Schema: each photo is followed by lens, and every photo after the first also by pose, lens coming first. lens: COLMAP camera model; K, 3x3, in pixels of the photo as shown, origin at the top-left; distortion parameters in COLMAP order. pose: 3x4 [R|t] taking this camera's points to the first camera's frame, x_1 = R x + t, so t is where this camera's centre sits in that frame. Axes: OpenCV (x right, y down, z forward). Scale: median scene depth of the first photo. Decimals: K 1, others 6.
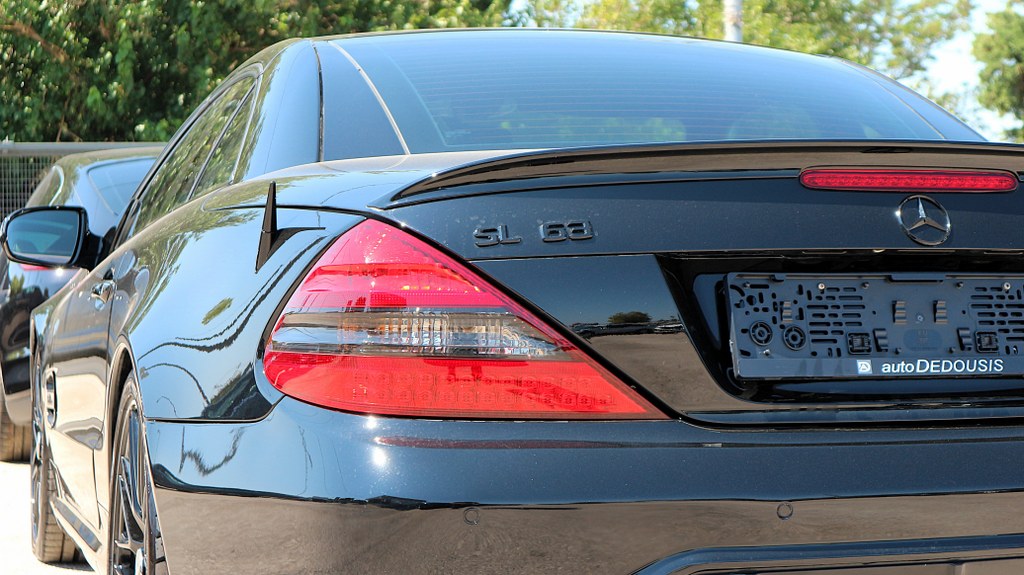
lens RADIAL K [[2154.7, 0, 512.0], [0, 2154.7, 287.5], [0, 0, 1]] dist [-0.166214, -0.231670]
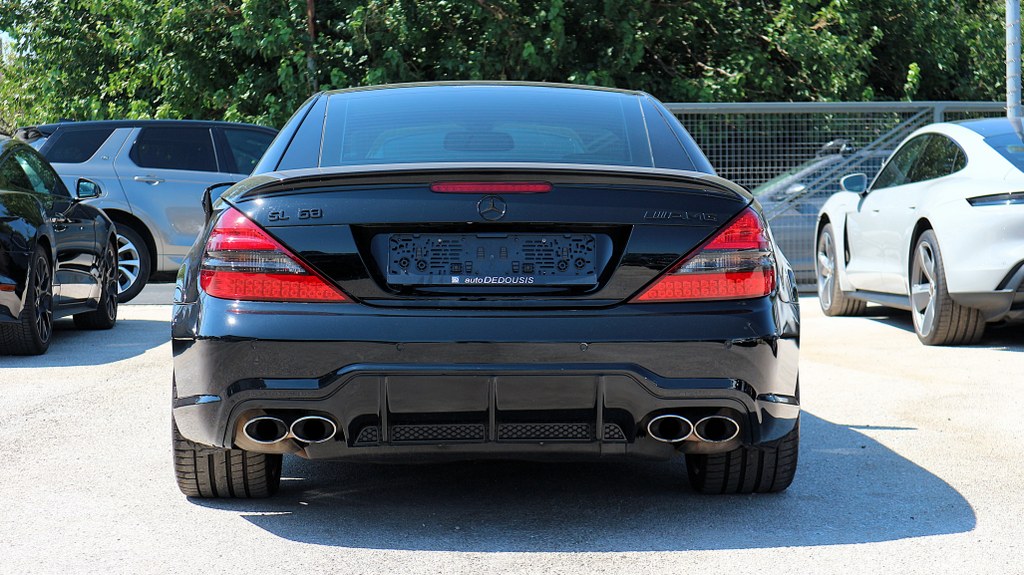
lens RADIAL K [[2154.7, 0, 512.0], [0, 2154.7, 287.5], [0, 0, 1]] dist [-0.166214, -0.231670]
pose [[0.969944, 0.010794, -0.243089, 0.070469], [-0.002920, 0.999460, 0.032727, -0.002255], [0.243311, -0.031033, 0.969452, -0.095970]]
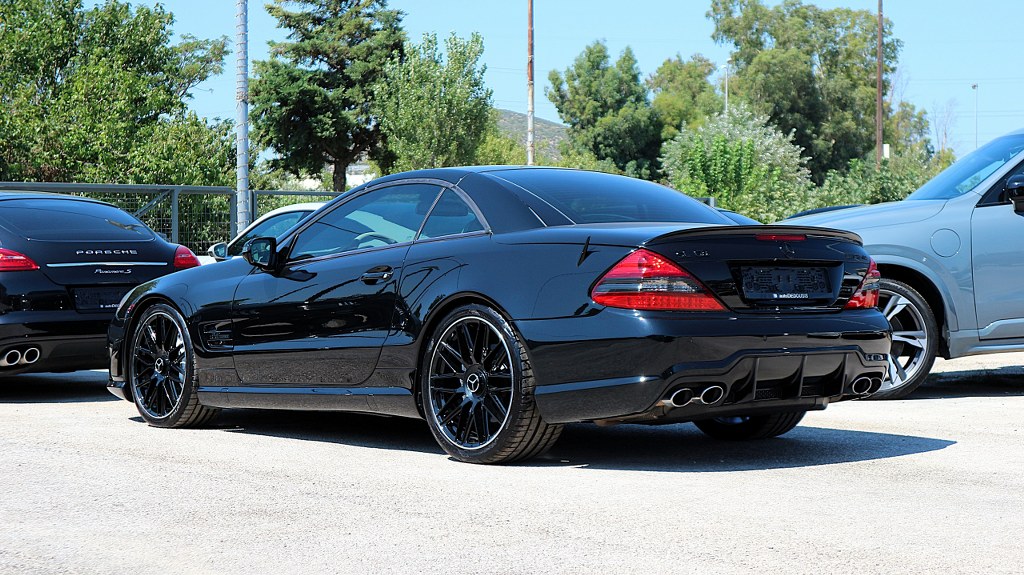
lens RADIAL K [[2154.7, 0, 512.0], [0, 2154.7, 287.5], [0, 0, 1]] dist [-0.166214, -0.231670]
pose [[0.917833, 0.001907, 0.396962, -0.147296], [0.000814, 0.999977, -0.006686, 0.004539], [-0.396965, 0.006460, 0.917811, -0.180328]]
